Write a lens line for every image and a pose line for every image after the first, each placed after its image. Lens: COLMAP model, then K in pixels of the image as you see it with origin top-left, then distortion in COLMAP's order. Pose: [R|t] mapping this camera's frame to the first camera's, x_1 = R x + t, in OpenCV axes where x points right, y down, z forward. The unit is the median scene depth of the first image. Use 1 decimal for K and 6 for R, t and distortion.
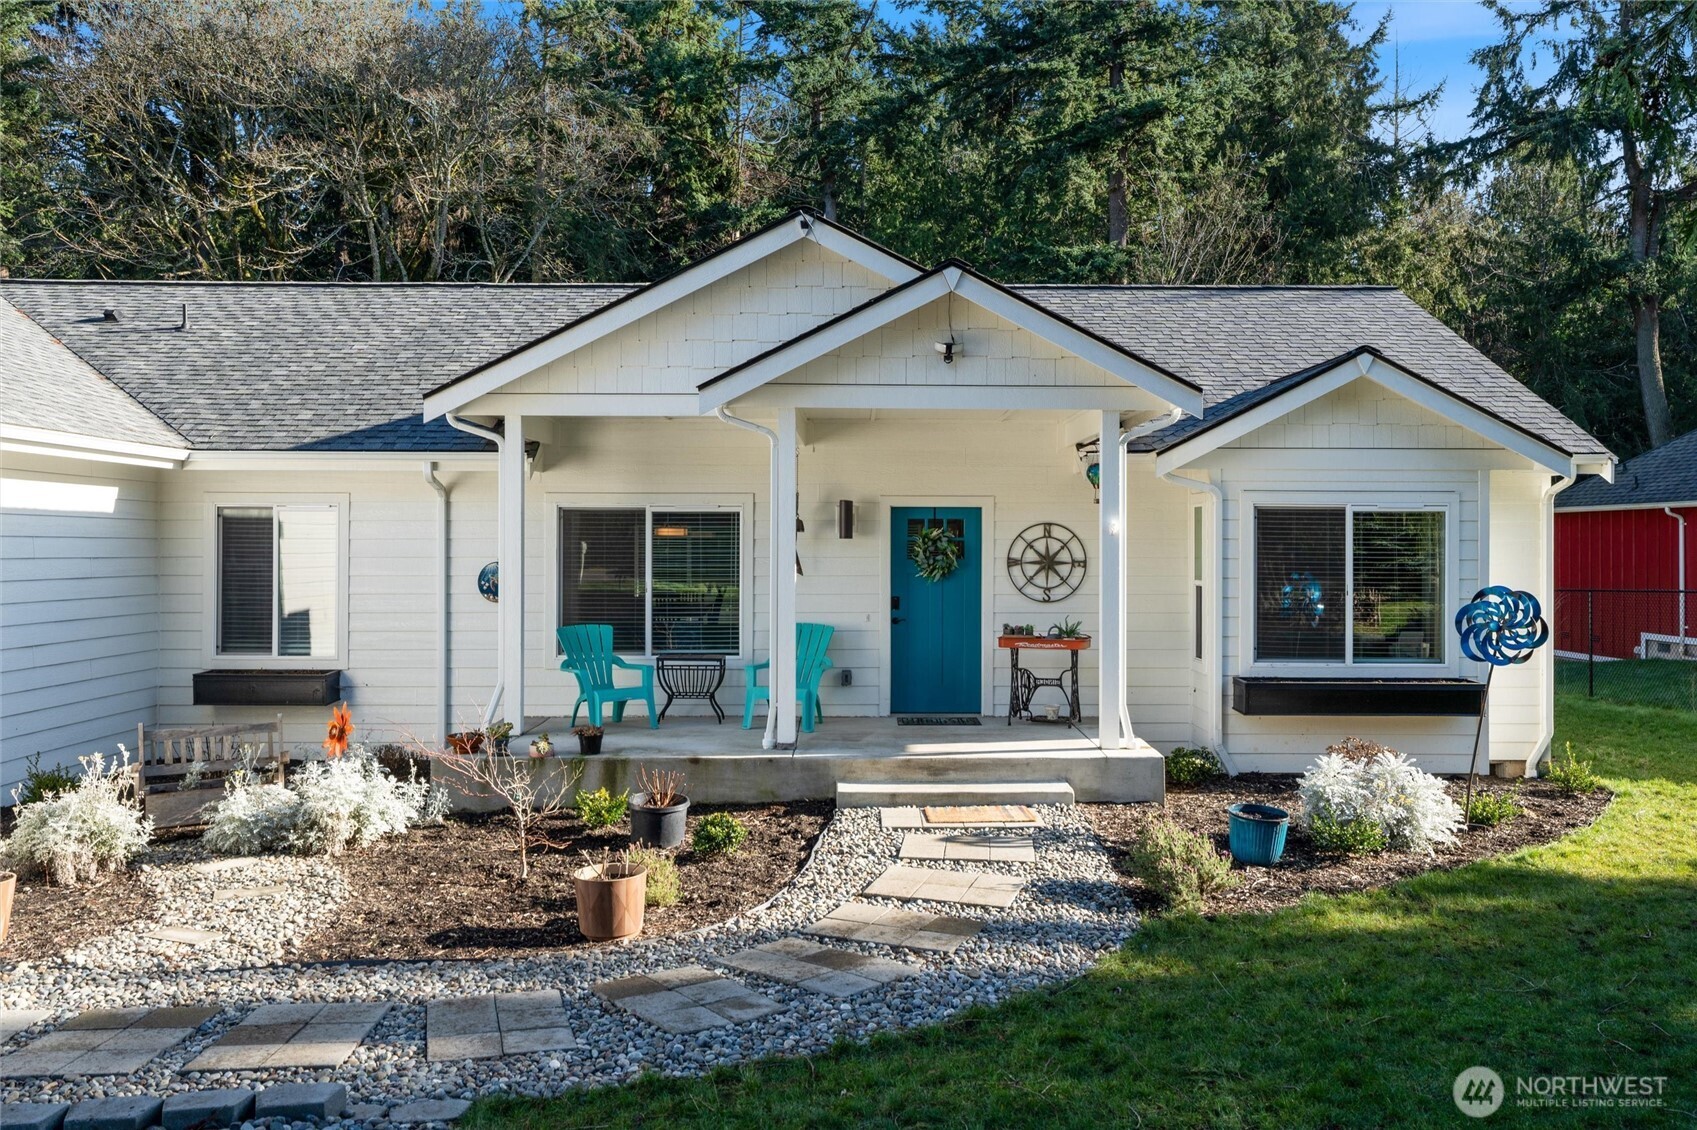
lens RADIAL K [[1318.5, 0, 848.5], [0, 1318.5, 565.0], [0, 0, 1]] dist [0.004124, 0.005506]
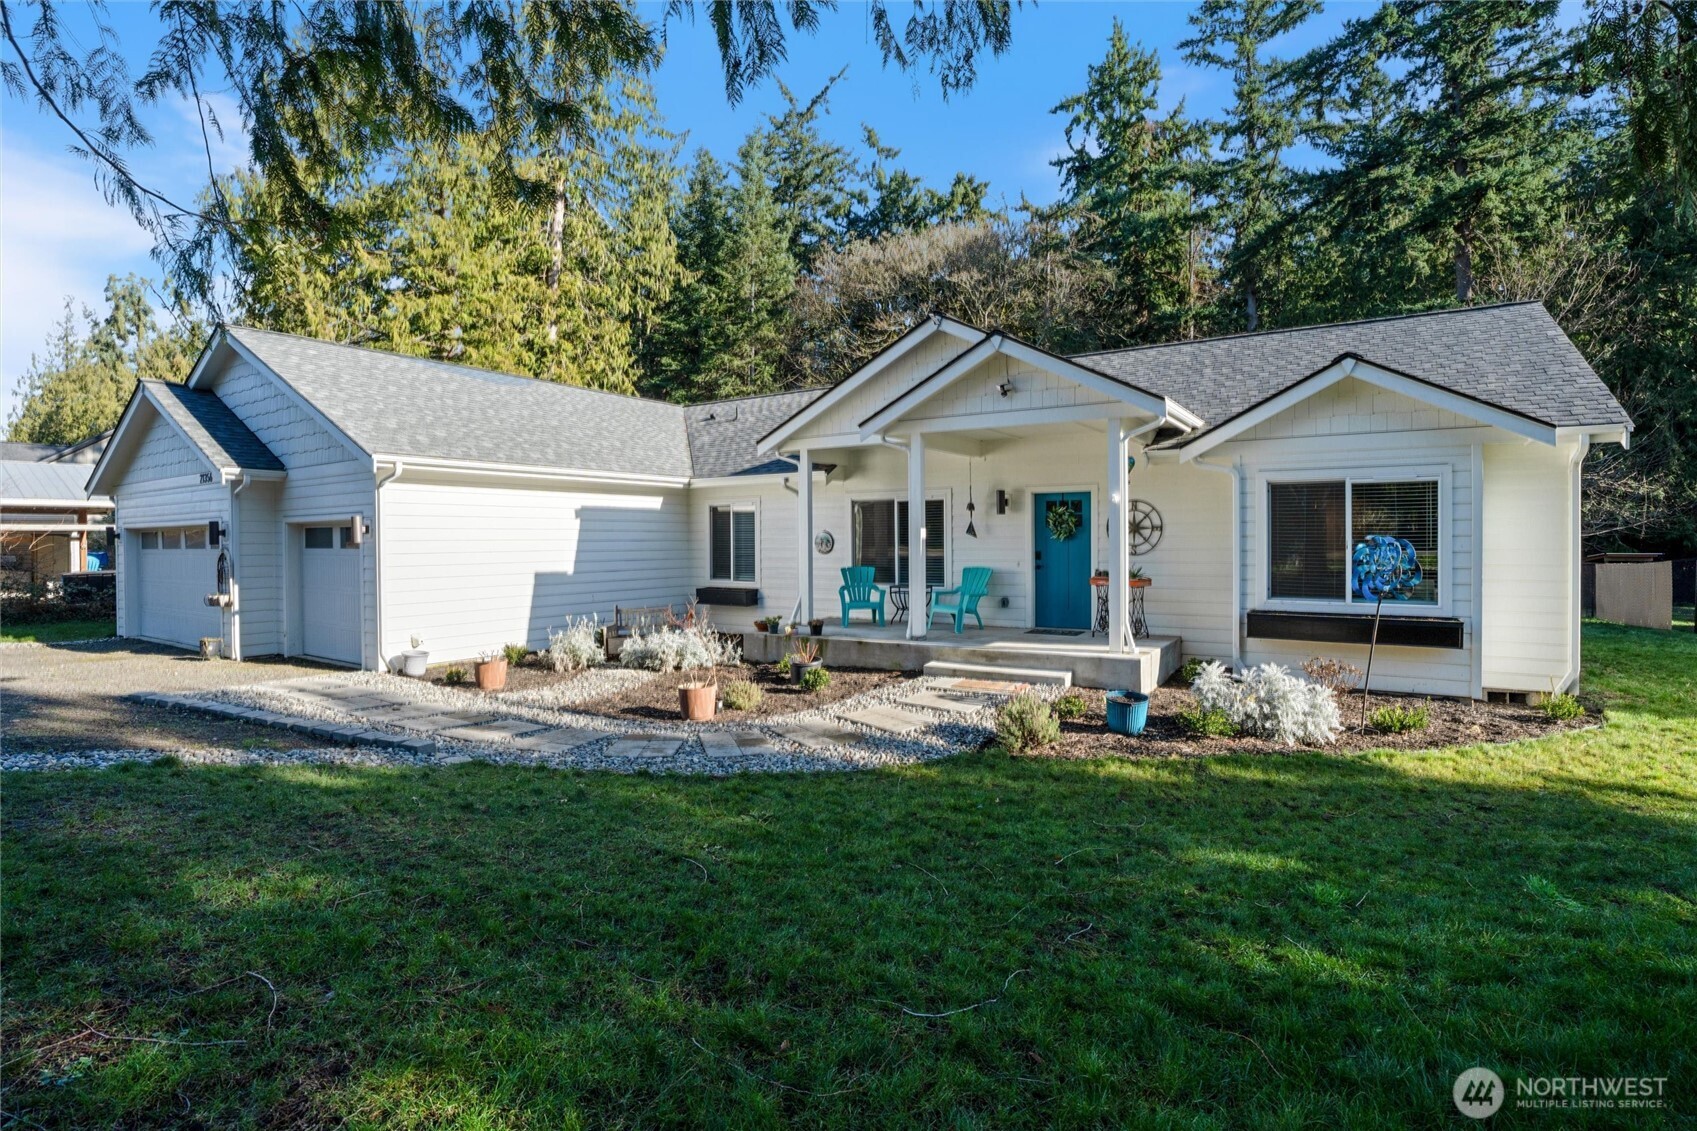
lens RADIAL K [[799.4, 0, 851.1], [0, 799.4, 558.5], [0, 0, 1]] dist [-0.060615, 0.020654]
pose [[0.838568, 0.006182, -0.544762, 0.365707], [-0.000230, 0.999940, 0.010995, 0.022581], [0.544797, -0.009095, 0.838519, 0.096123]]
